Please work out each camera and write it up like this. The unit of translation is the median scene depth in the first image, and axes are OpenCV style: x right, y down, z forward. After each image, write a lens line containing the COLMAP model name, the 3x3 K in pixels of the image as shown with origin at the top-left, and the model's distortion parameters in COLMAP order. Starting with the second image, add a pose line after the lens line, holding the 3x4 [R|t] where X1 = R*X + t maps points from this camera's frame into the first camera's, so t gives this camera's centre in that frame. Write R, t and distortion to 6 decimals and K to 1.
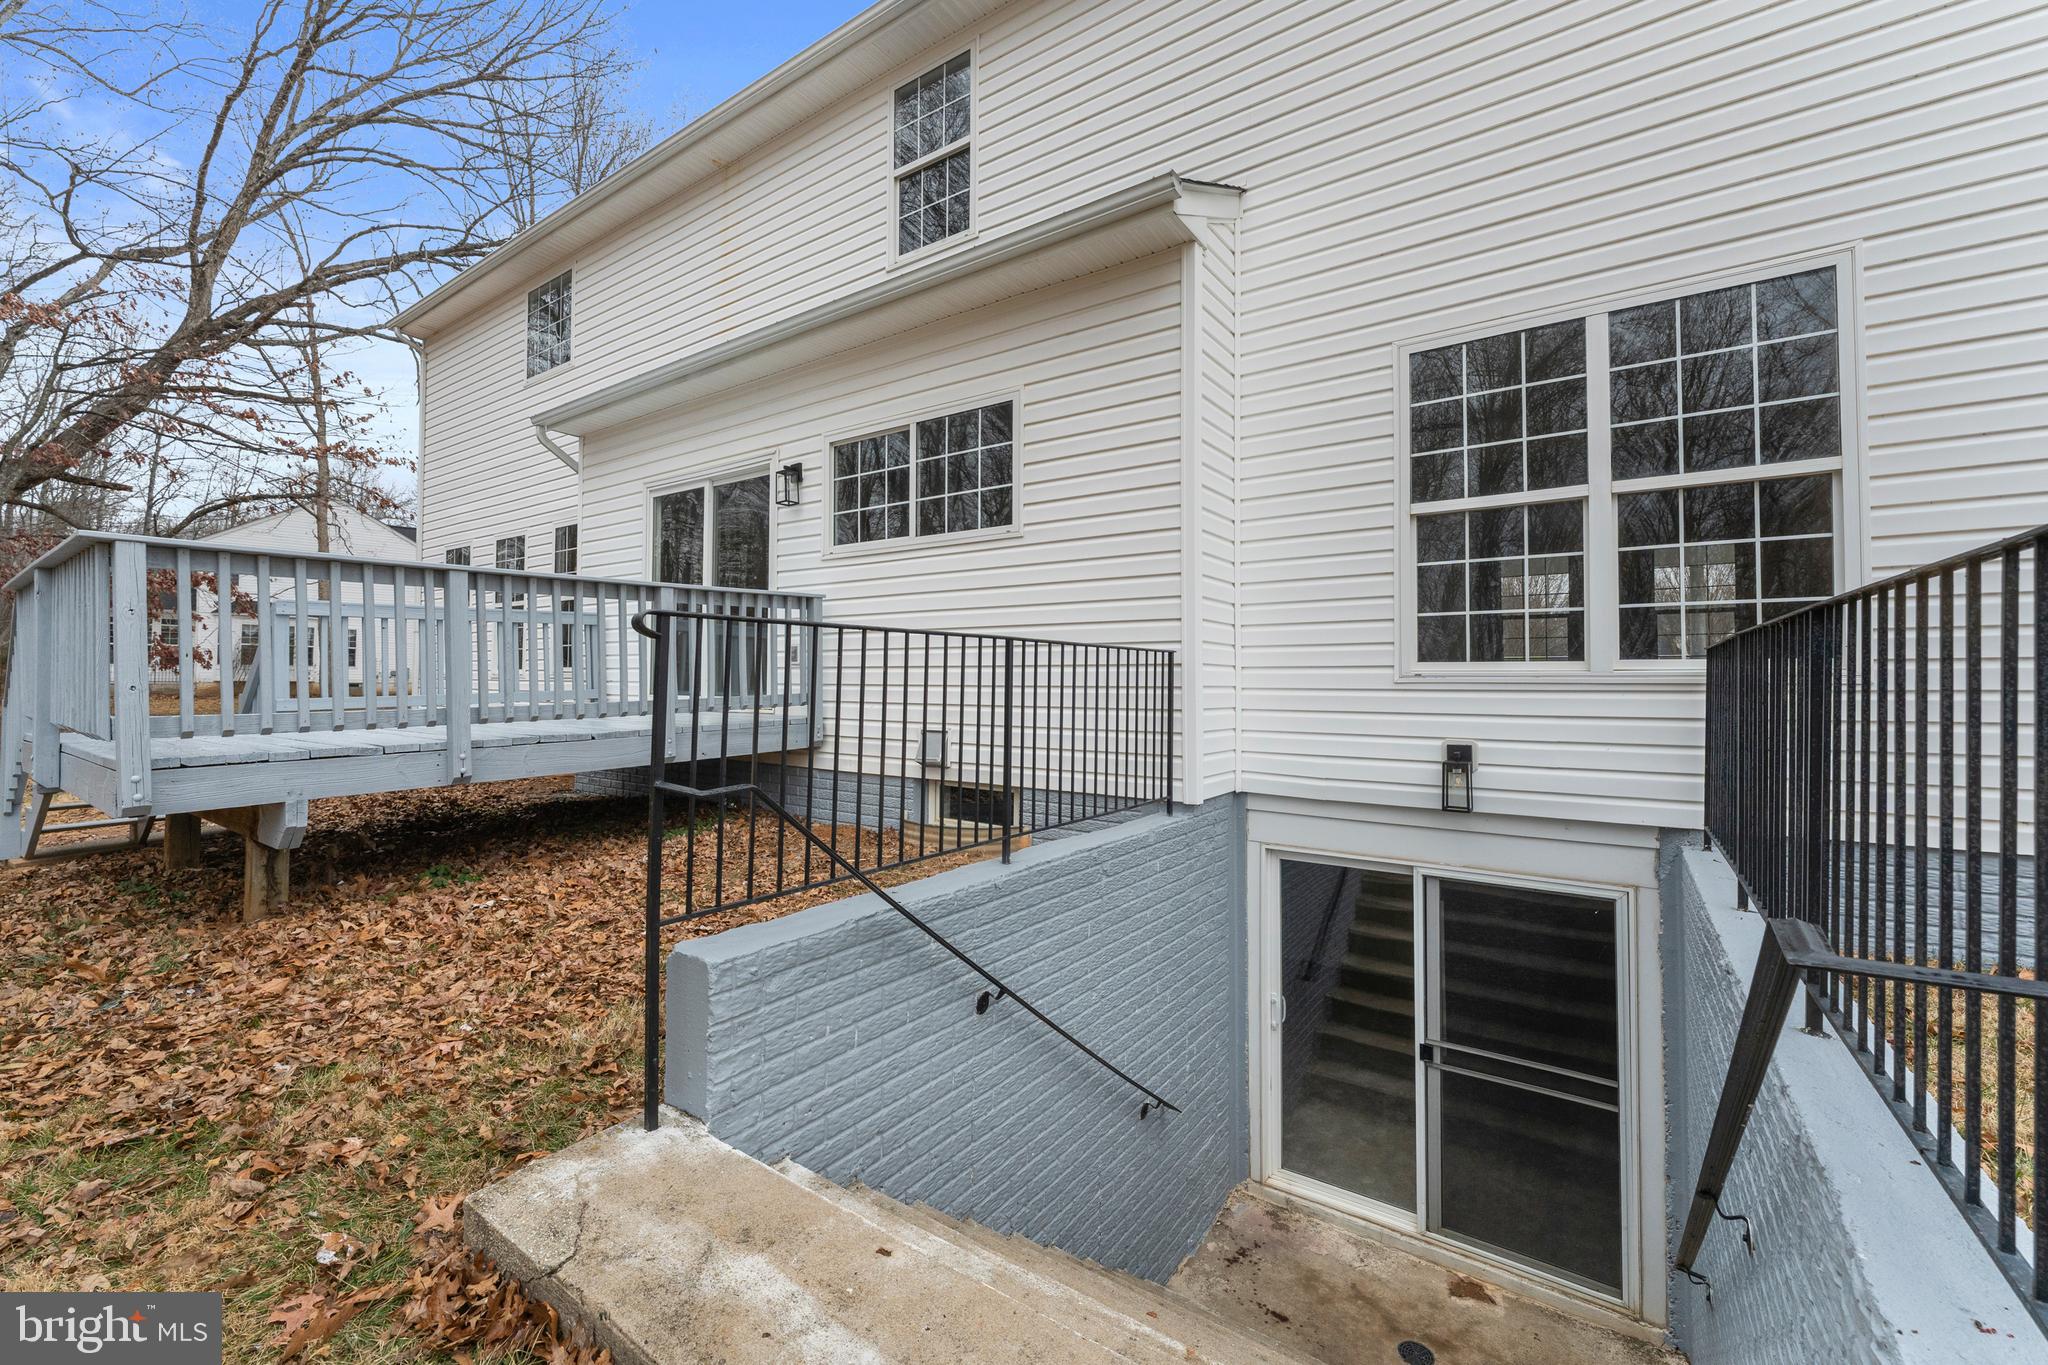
lens RADIAL K [[845.2, 0, 1025.8], [0, 845.2, 661.9], [0, 0, 1]] dist [0.000778, 0.000046]
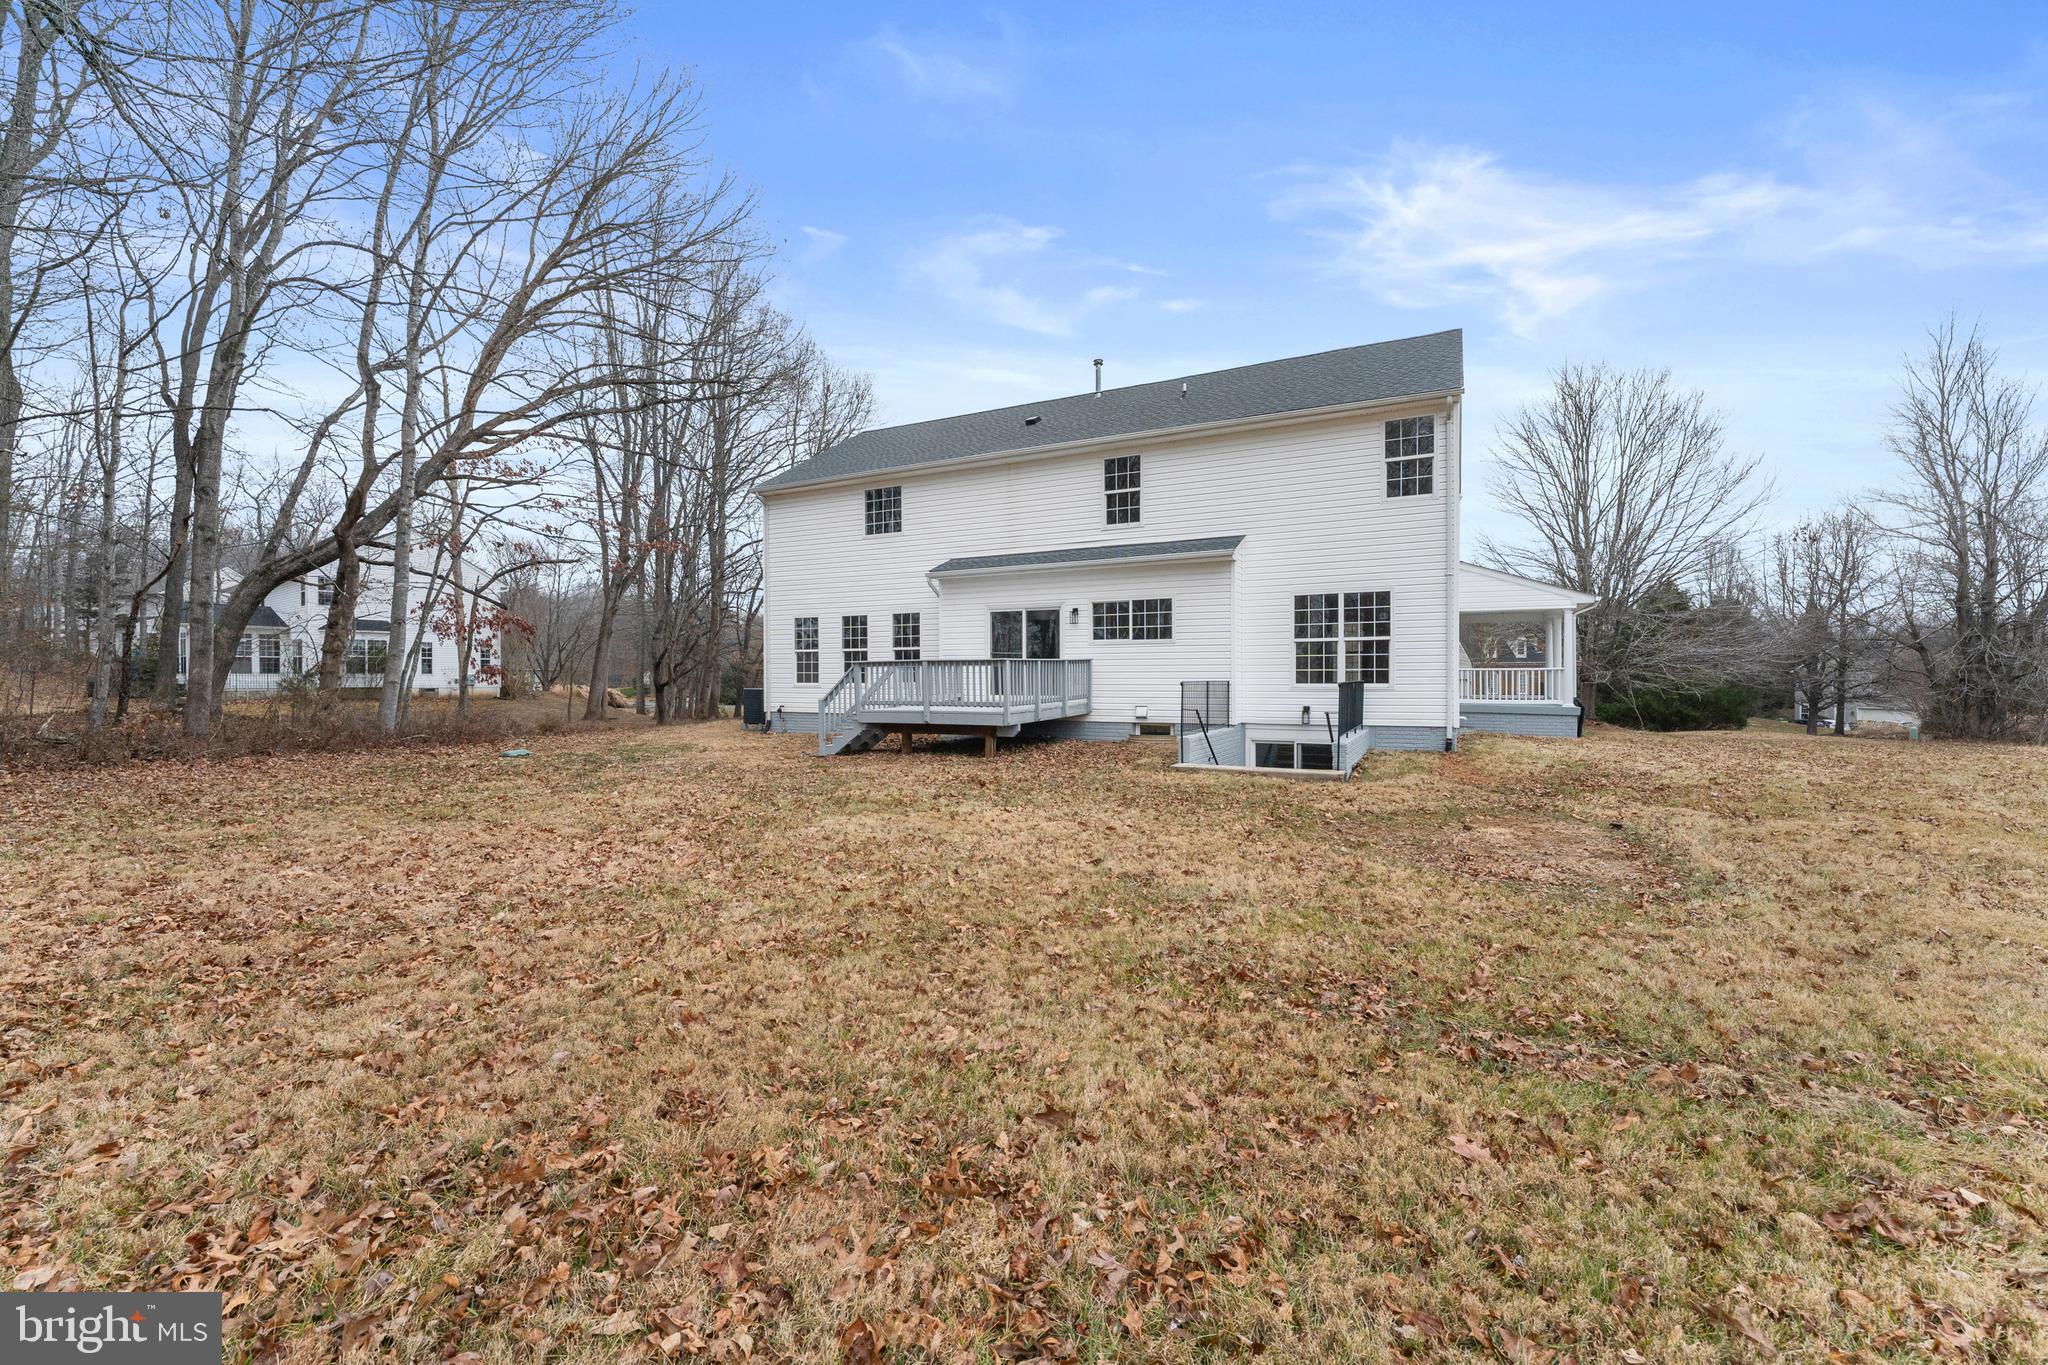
lens RADIAL K [[860.6, 0, 1024.0], [0, 860.6, 682.5], [0, 0, 1]] dist [0.000687, 0.000011]
pose [[0.990713, -0.005760, 0.135848, -0.970890], [0.002121, 0.999635, 0.026917, -0.087113], [-0.135954, -0.026379, 0.990364, -2.032129]]
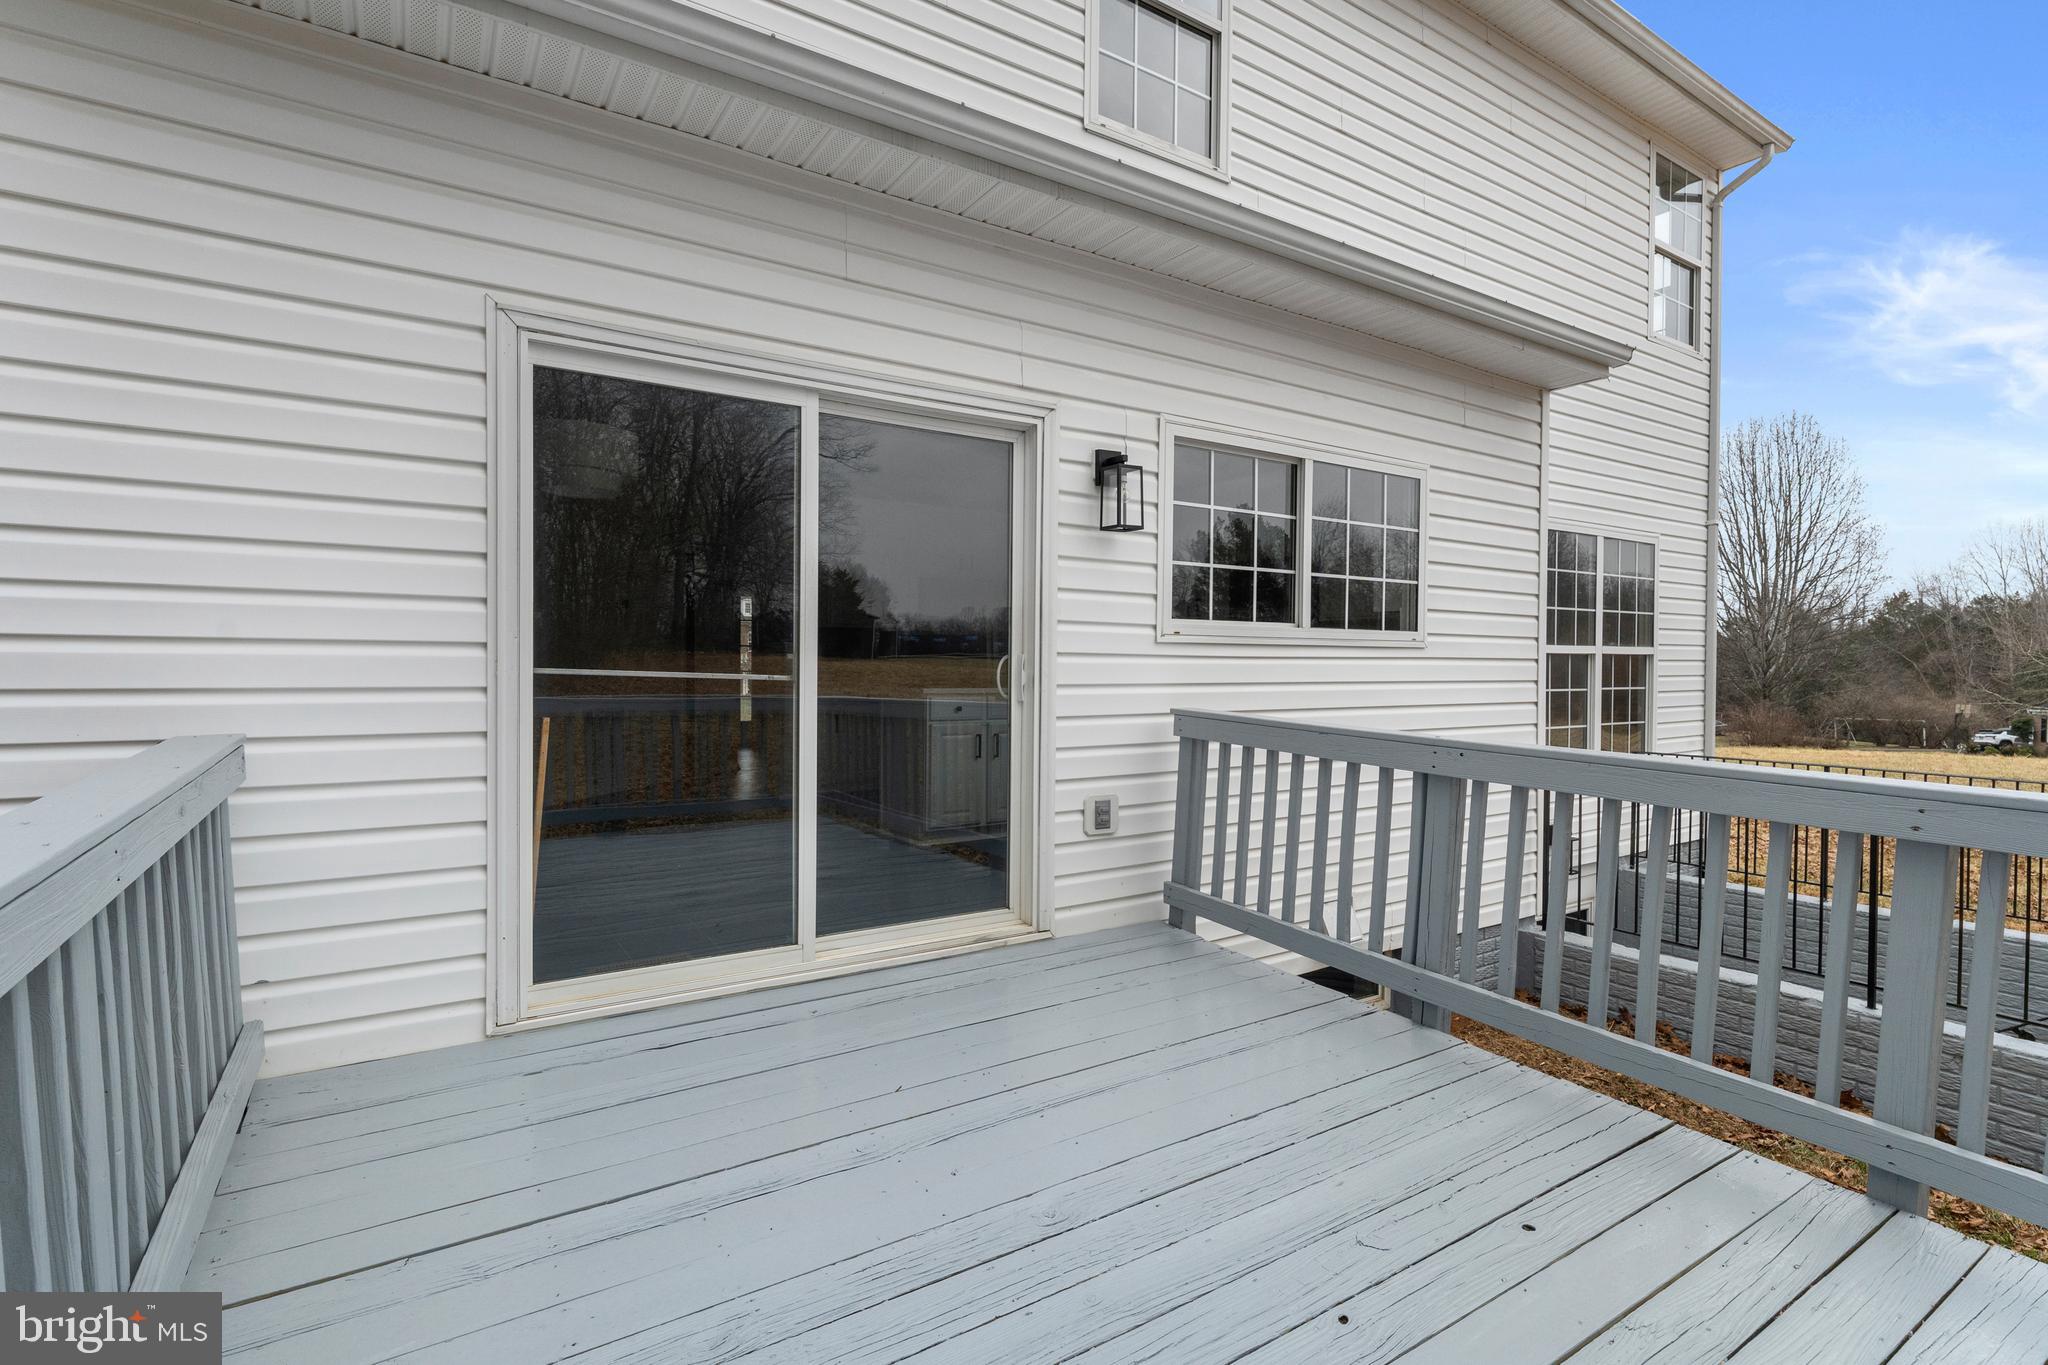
lens RADIAL K [[956.1, 0, 1024.0], [0, 956.1, 682.5], [0, 0, 1]] dist [0.002527, 0.000187]
pose [[0.368962, -0.016993, 0.929289, -1.012700], [-0.020712, 0.999434, 0.026500, -0.127906], [-0.929213, -0.029025, 0.368402, 0.997286]]
